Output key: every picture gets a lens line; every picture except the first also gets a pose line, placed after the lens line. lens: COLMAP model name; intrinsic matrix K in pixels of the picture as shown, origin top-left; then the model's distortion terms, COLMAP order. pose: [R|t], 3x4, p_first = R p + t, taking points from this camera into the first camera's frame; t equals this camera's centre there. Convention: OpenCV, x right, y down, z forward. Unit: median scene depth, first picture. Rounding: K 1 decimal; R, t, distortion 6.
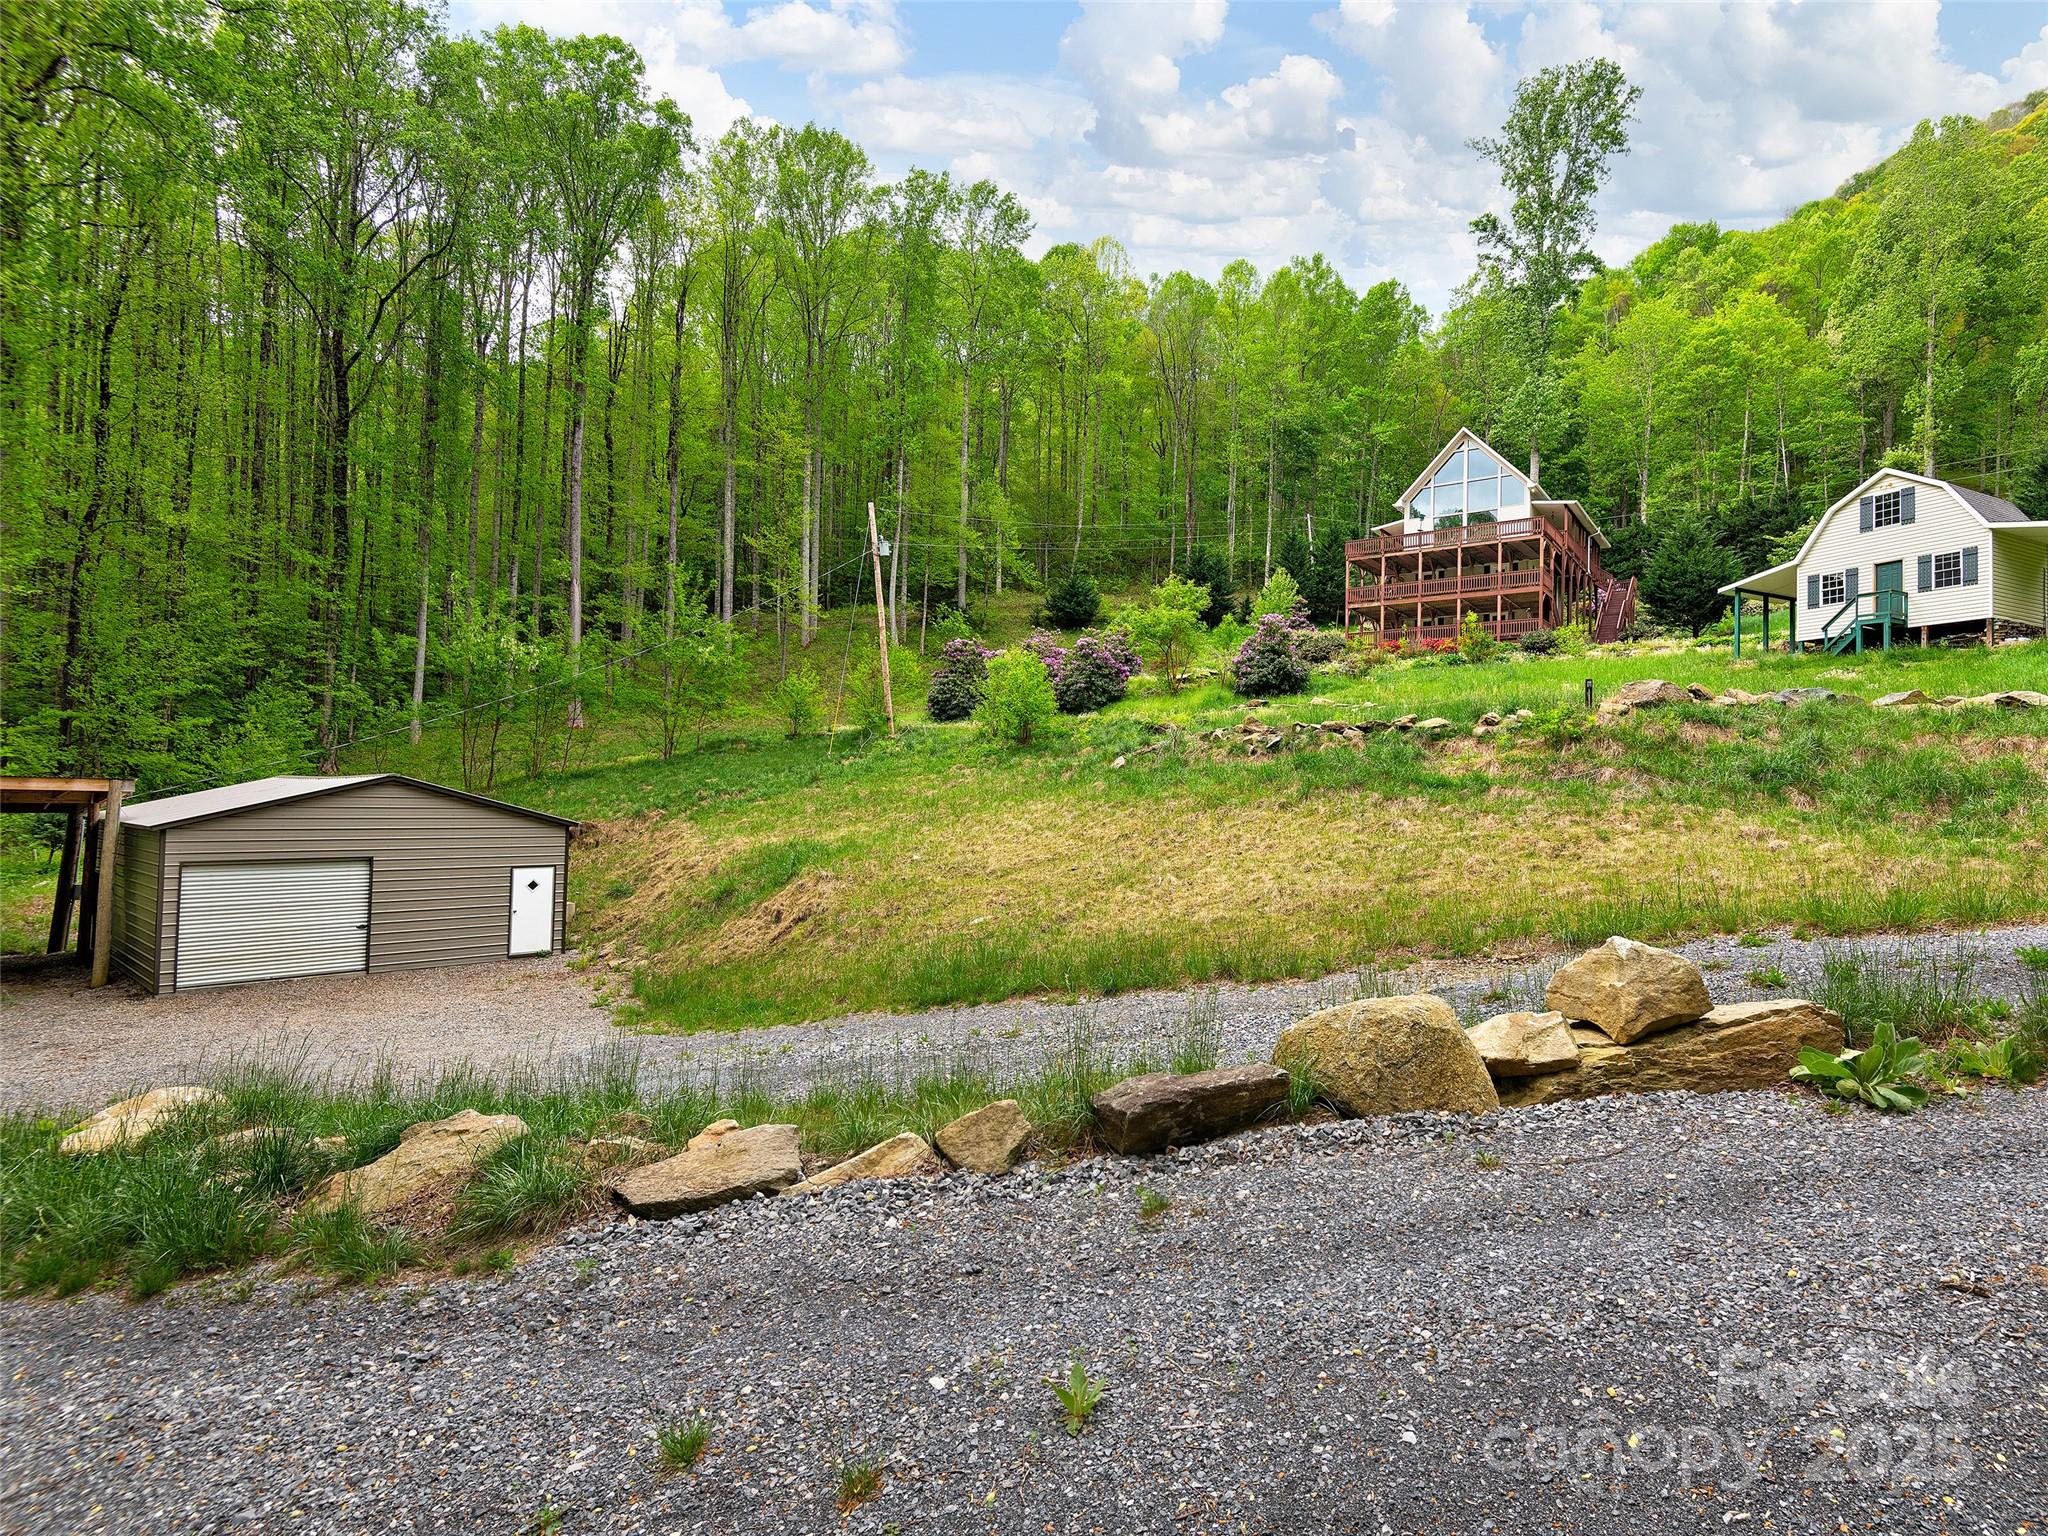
lens RADIAL K [[957.0, 0, 1032.7], [0, 957.0, 781.3], [0, 0, 1]] dist [0.003989, 0.000276]
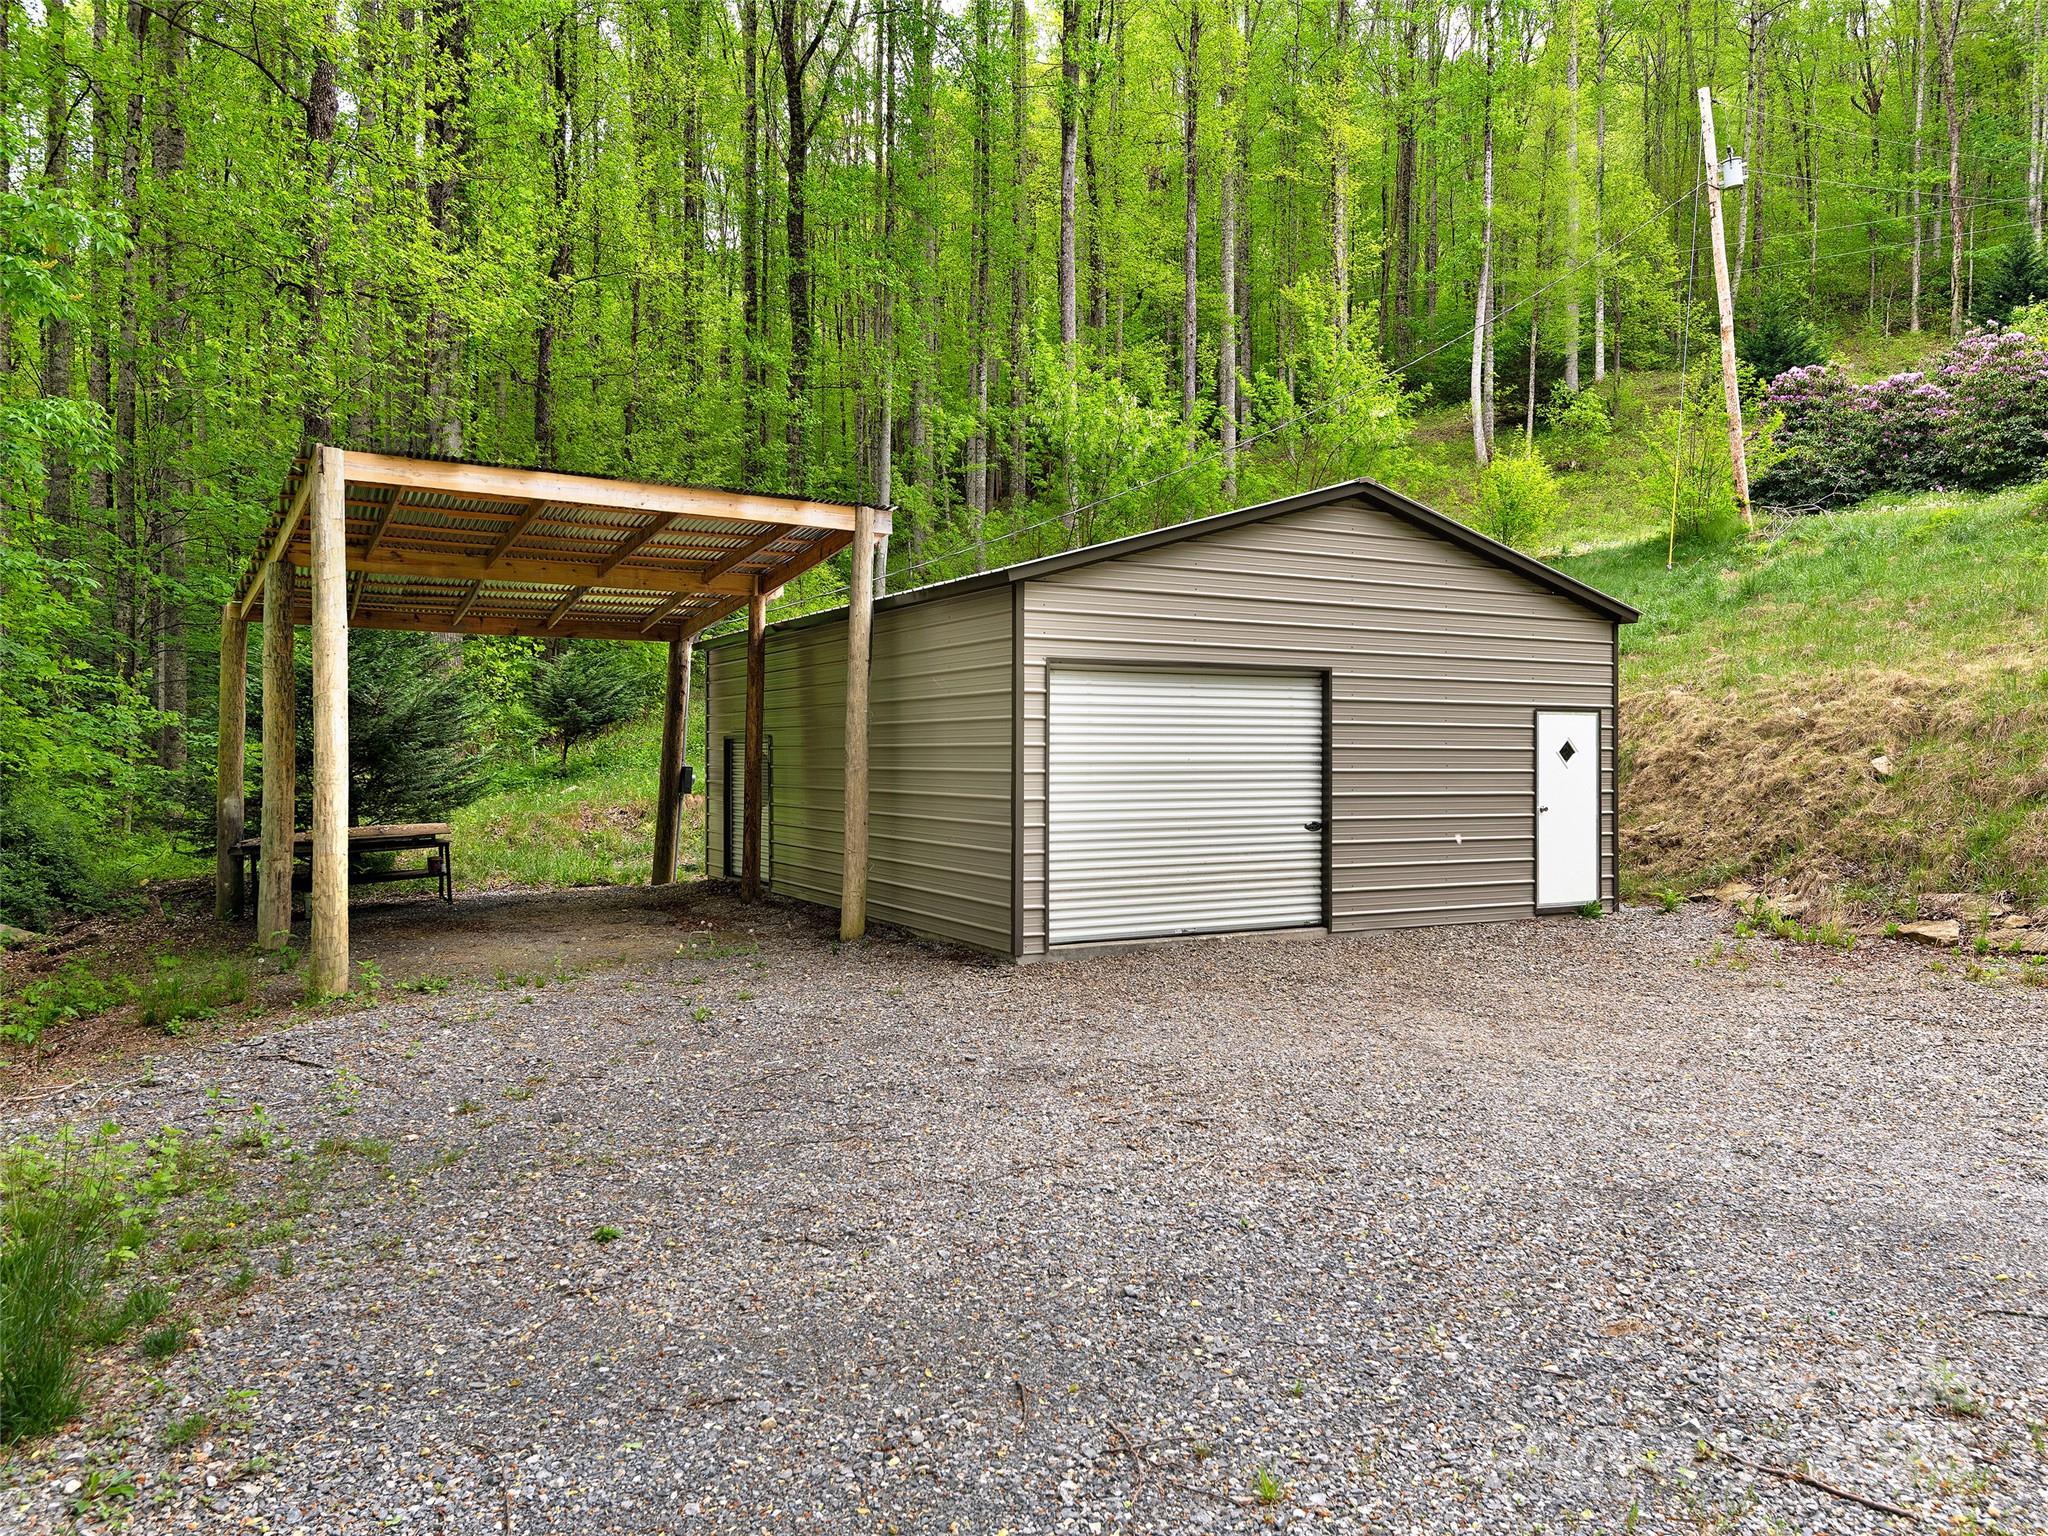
lens RADIAL K [[1425.0, 0, 1020.0], [0, 1425.0, 761.8], [0, 0, 1]] dist [0.004951, 0.000441]
pose [[0.915183, -0.005961, -0.402994, -0.557332], [0.025202, 0.998780, 0.042458, 0.090487], [0.402250, -0.049013, 0.914217, 0.348218]]
